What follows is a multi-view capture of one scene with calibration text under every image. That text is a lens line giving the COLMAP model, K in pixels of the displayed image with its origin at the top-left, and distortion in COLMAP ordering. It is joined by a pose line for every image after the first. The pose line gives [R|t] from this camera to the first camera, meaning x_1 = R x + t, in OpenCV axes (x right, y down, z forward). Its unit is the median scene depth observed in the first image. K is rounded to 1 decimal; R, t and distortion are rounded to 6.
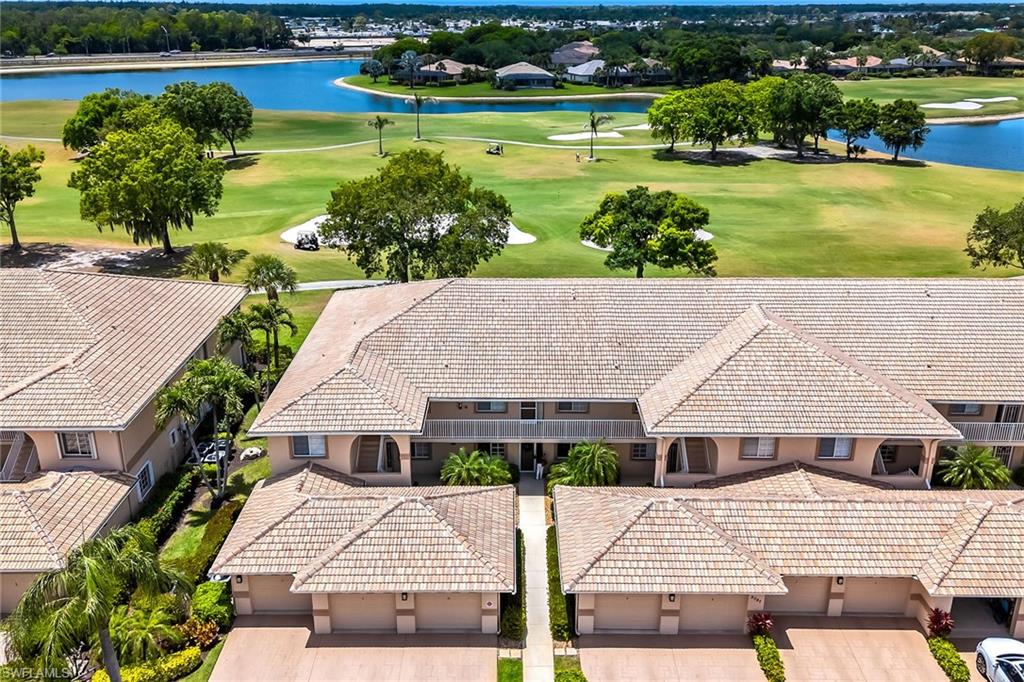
lens RADIAL K [[737.1, 0, 526.8], [0, 737.1, 340.0], [0, 0, 1]] dist [0.062255, -0.055019]
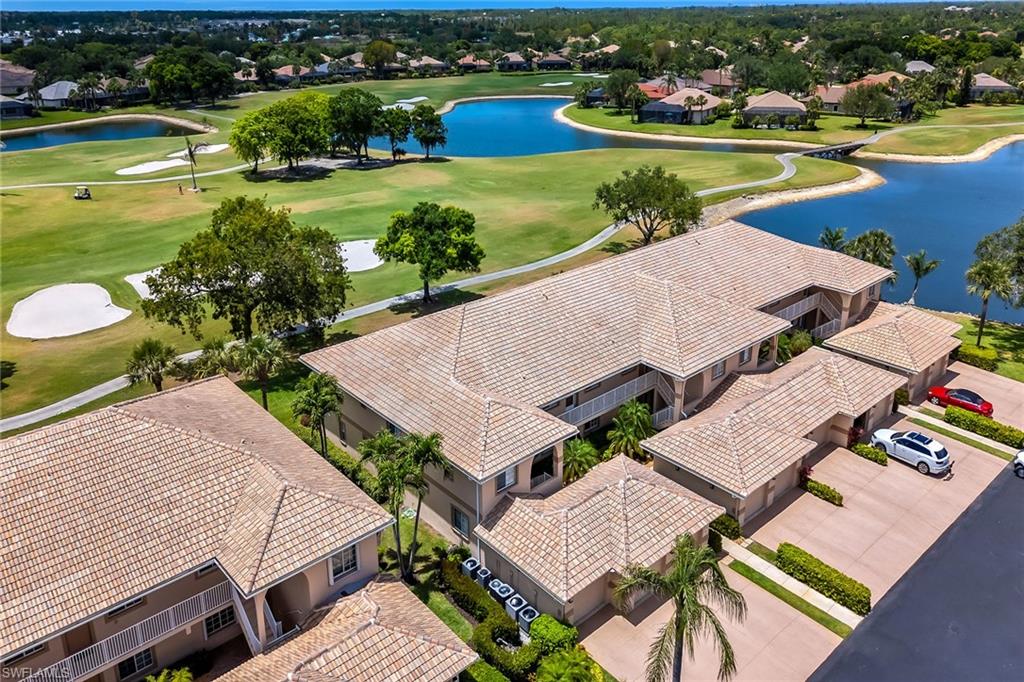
lens RADIAL K [[737.1, 0, 526.8], [0, 737.1, 340.0], [0, 0, 1]] dist [0.062255, -0.055019]
pose [[0.765113, -0.259272, 0.589390, -0.141909], [0.266089, 0.960848, 0.077254, -0.019732], [-0.586343, 0.097722, 0.804147, 0.021591]]
